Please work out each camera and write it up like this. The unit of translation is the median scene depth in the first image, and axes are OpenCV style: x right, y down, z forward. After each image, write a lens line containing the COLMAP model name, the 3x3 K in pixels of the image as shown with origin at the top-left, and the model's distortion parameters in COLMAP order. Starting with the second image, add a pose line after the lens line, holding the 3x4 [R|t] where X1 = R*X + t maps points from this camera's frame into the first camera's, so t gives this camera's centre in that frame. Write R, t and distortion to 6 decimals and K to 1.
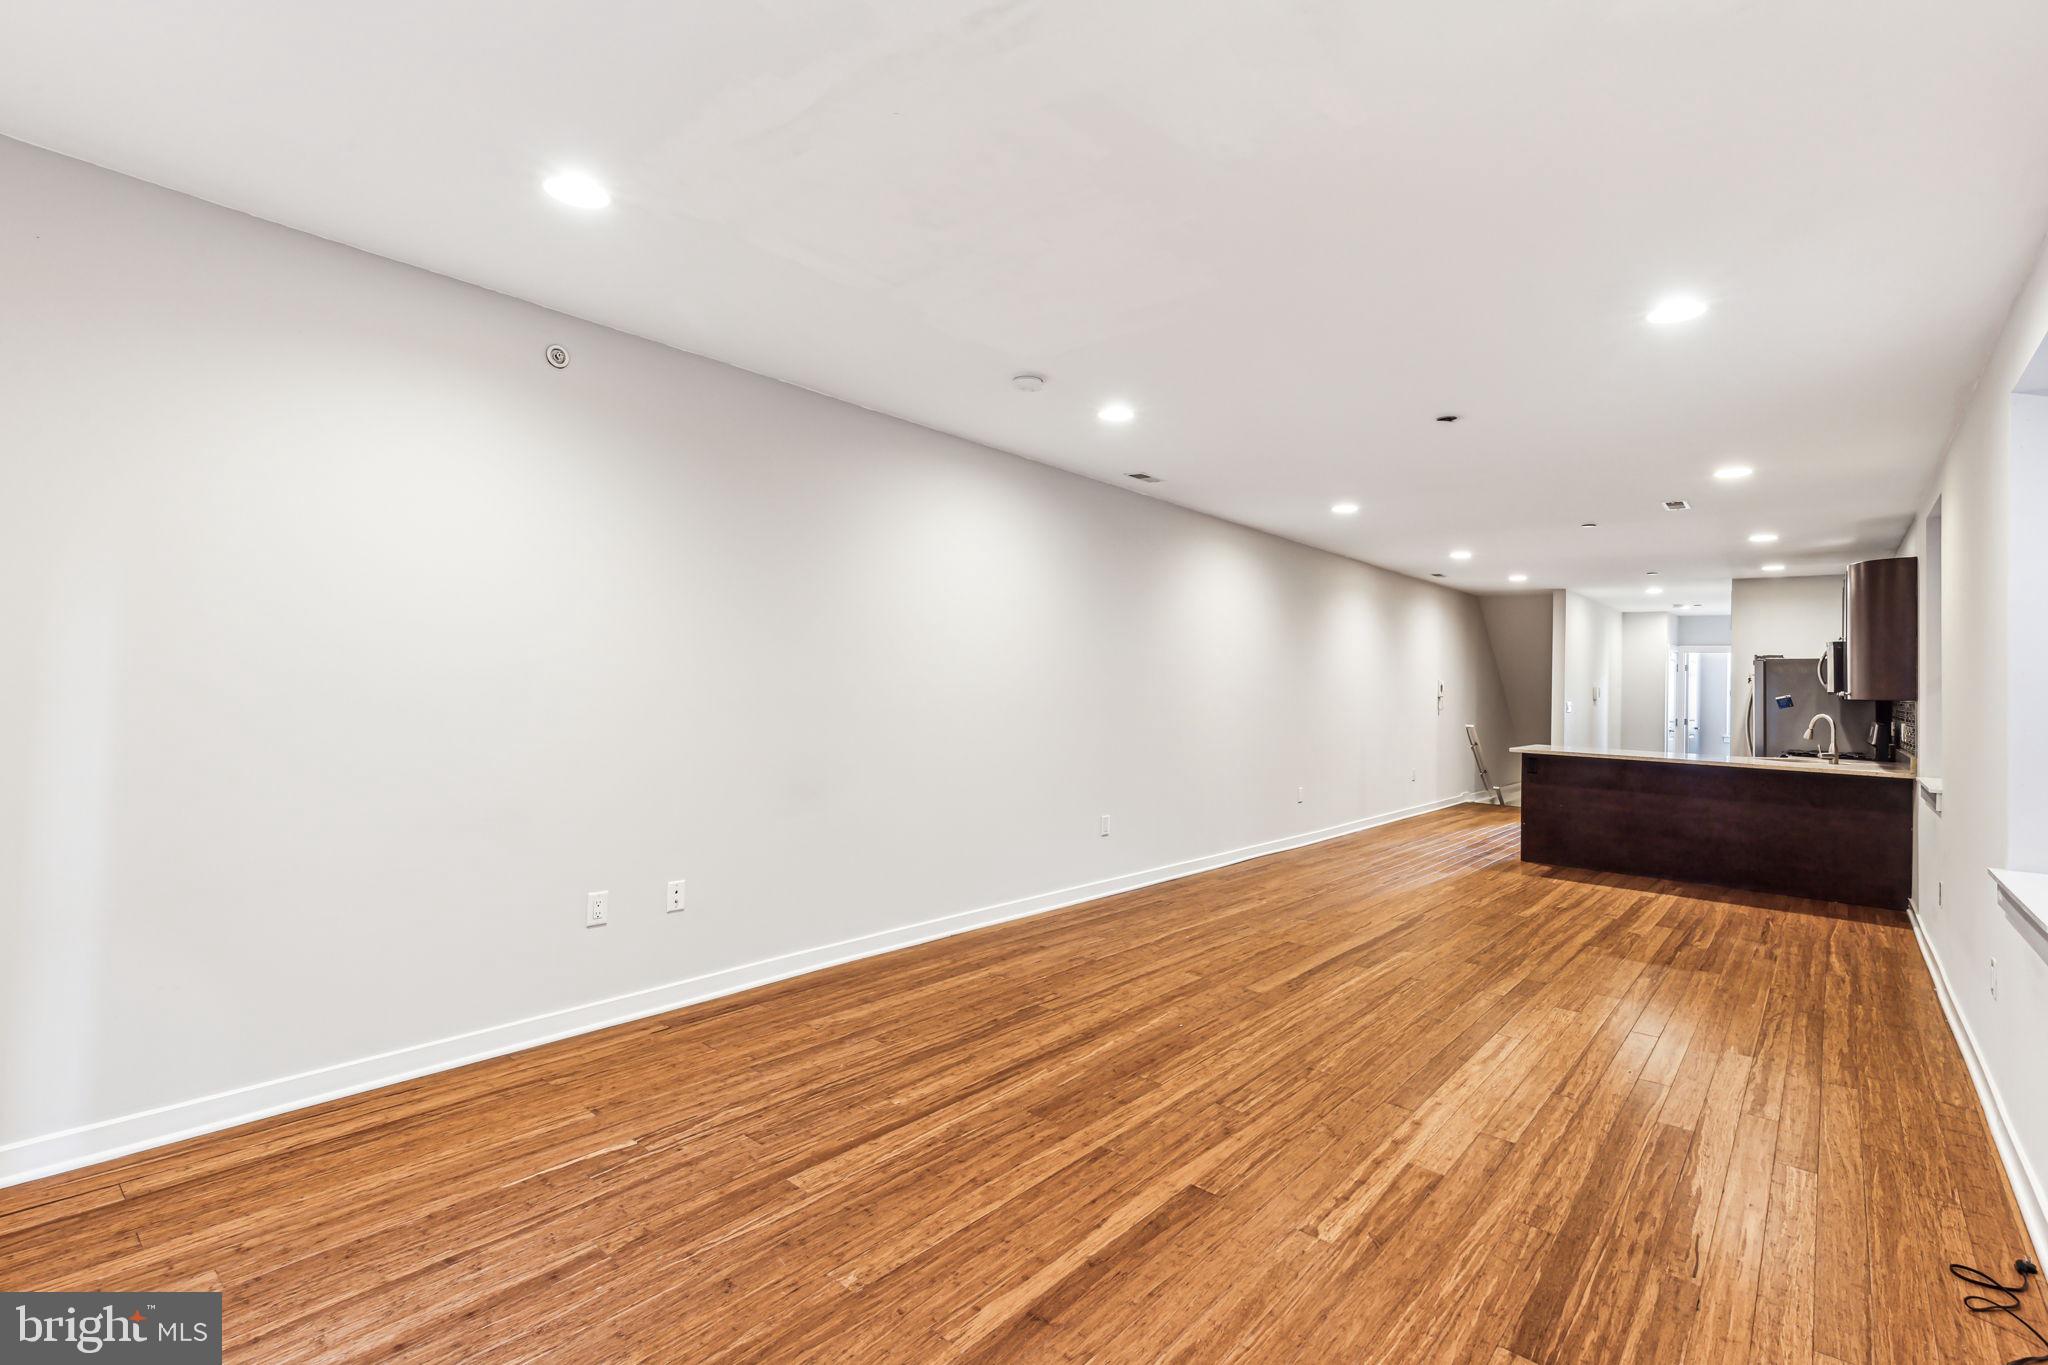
lens RADIAL K [[950.6, 0, 1030.5], [0, 950.6, 669.4], [0, 0, 1]] dist [0.010370, -0.001021]
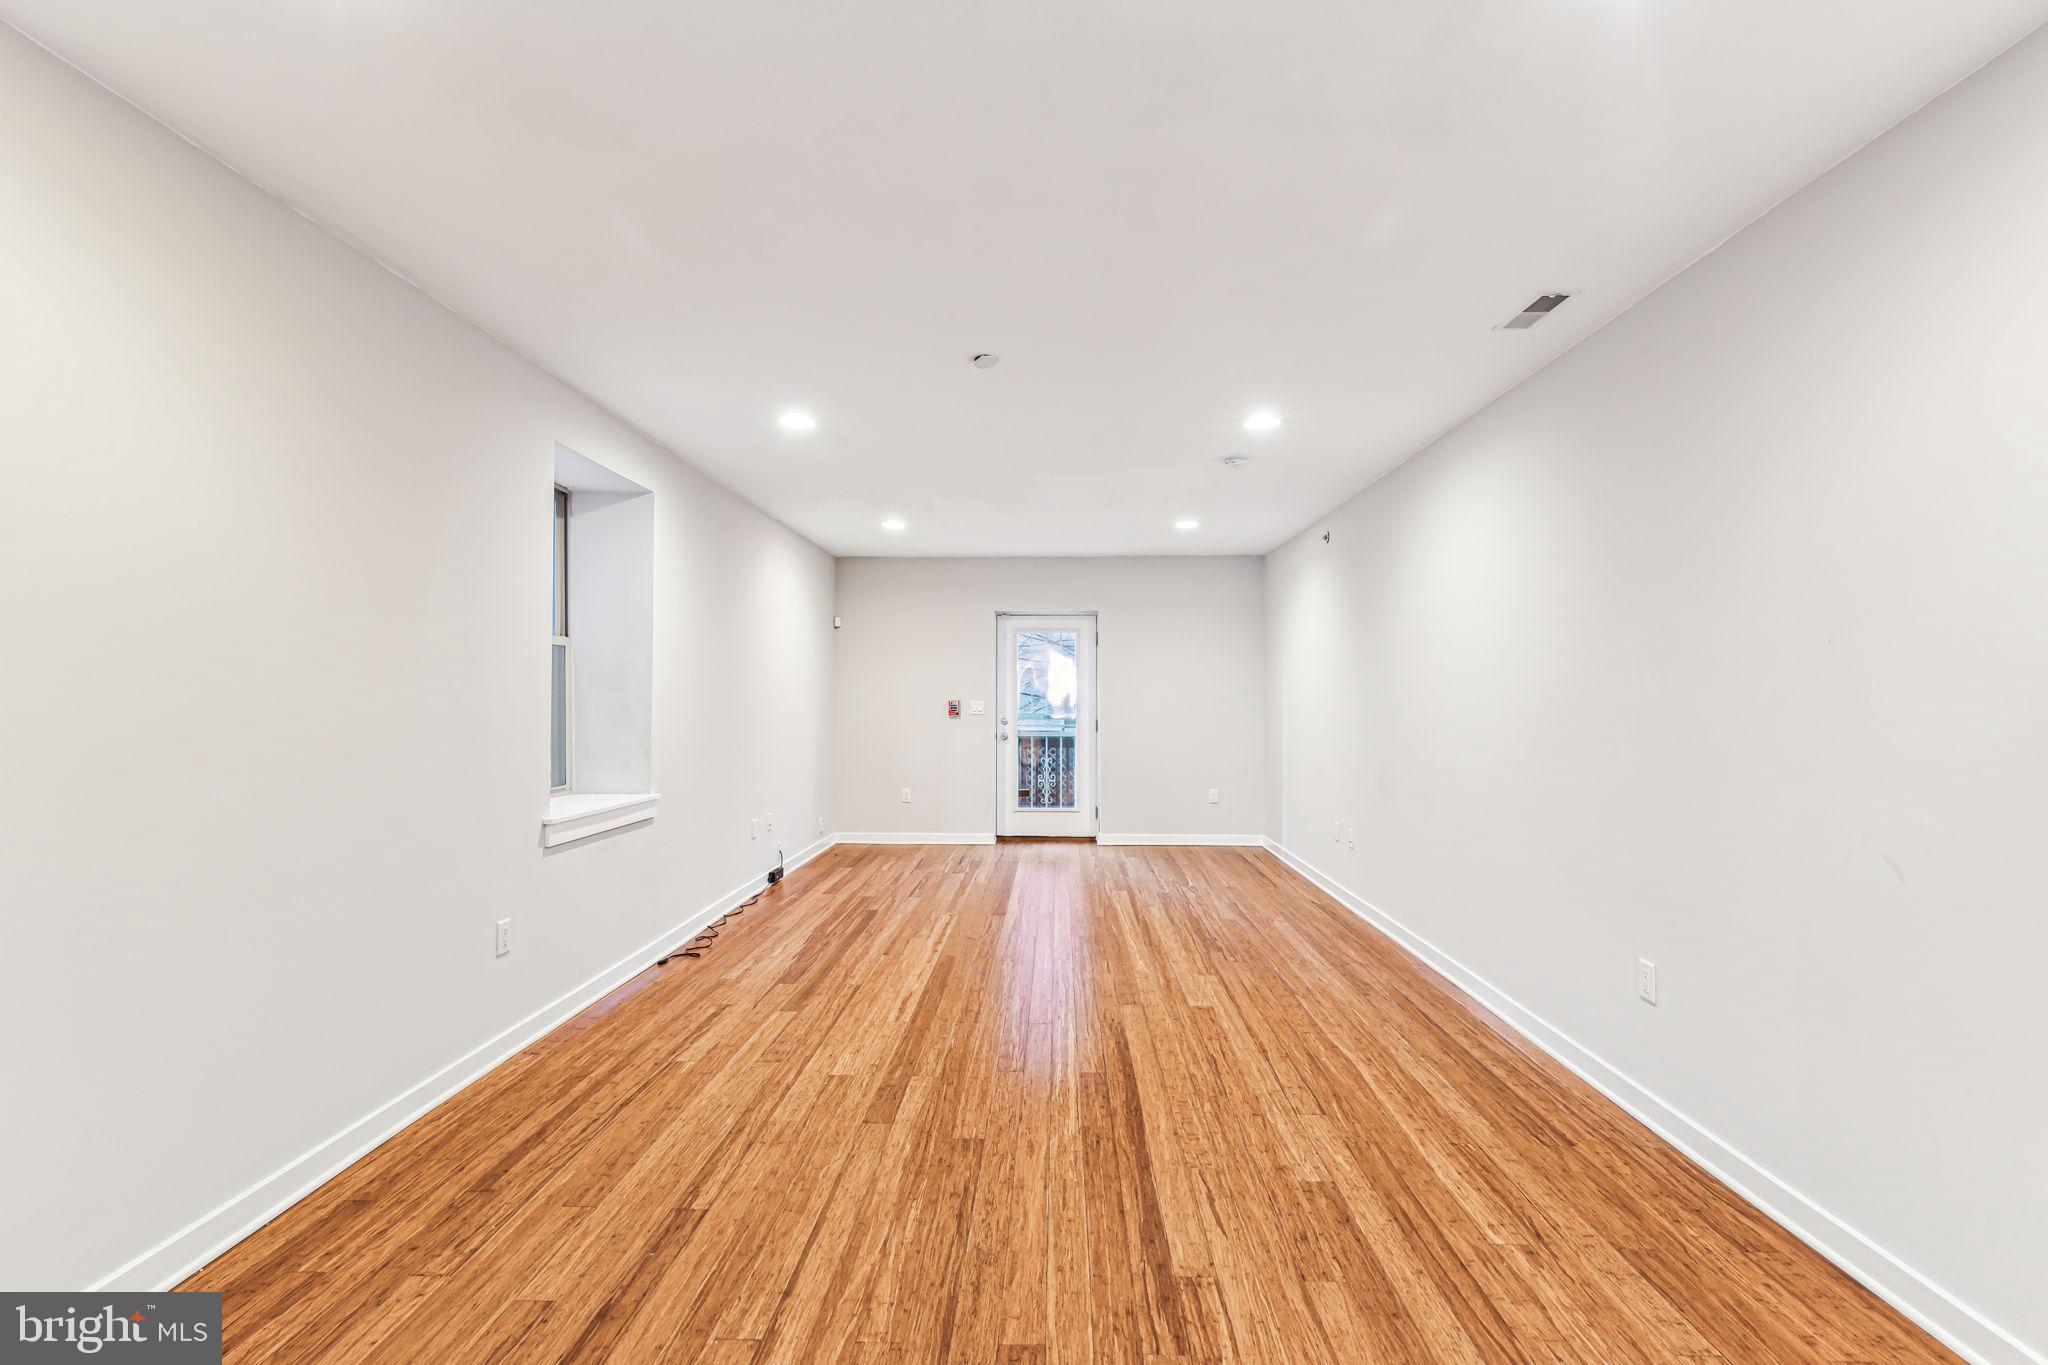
lens RADIAL K [[928.8, 0, 1029.2], [0, 928.8, 692.1], [0, 0, 1]] dist [0.009889, -0.000765]
pose [[-0.786132, -0.039557, -0.616792, 0.953567], [-0.021650, 0.999100, -0.036482, 0.054314], [0.617679, -0.015326, -0.786281, 1.754953]]
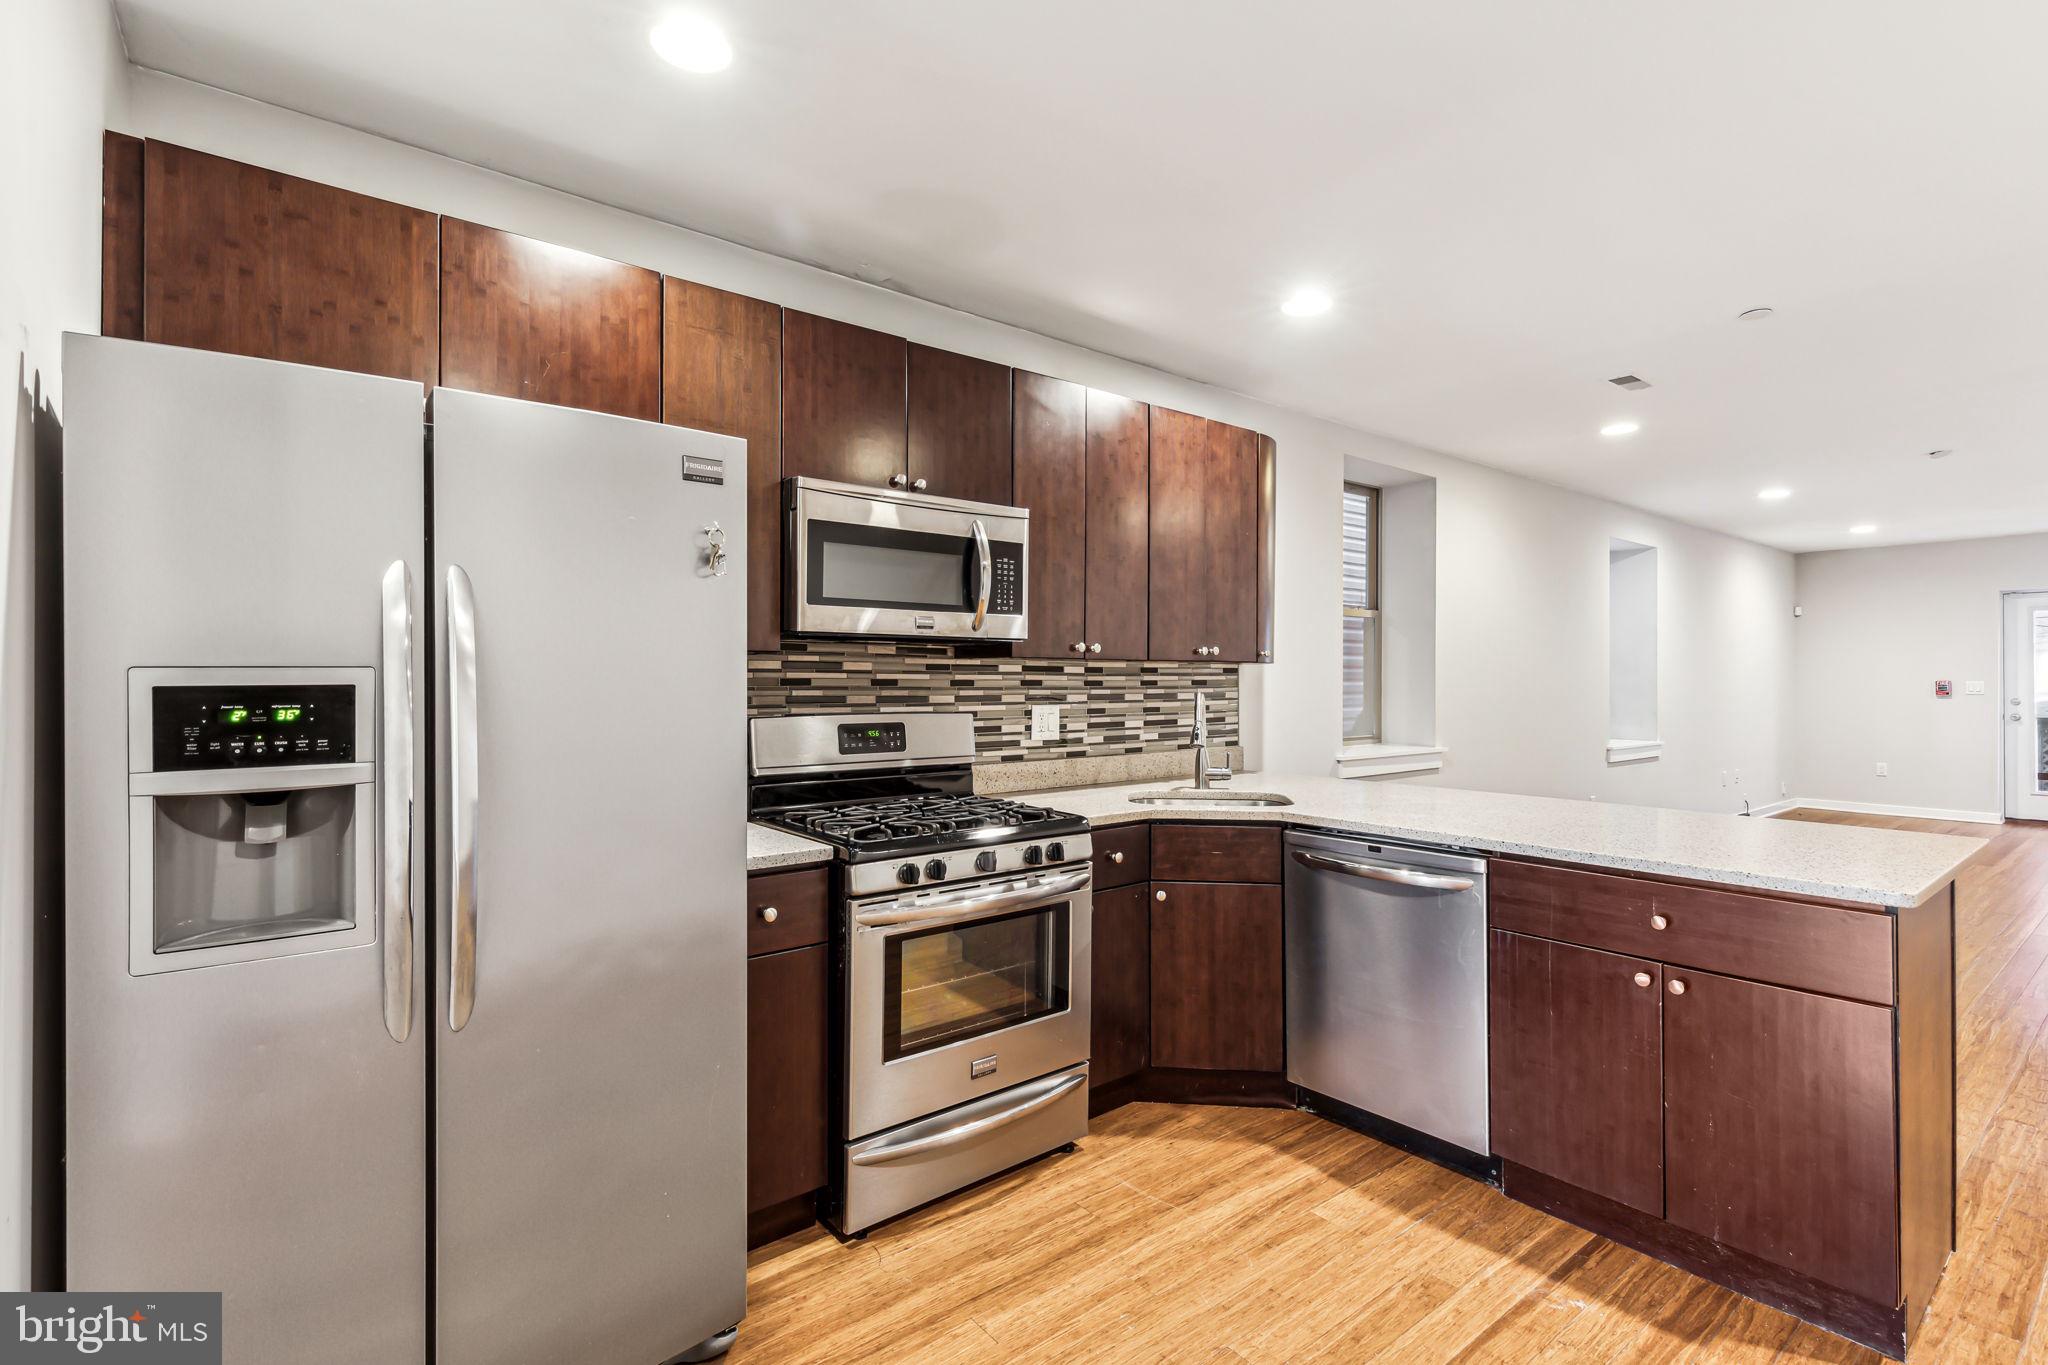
lens RADIAL K [[950.6, 0, 1030.5], [0, 950.6, 669.4], [0, 0, 1]] dist [0.010370, -0.001021]
pose [[-0.979315, -0.031074, 0.199940, 1.427208], [-0.034516, 0.999310, -0.013750, 0.078275], [-0.199375, -0.020367, -0.979712, 2.609552]]
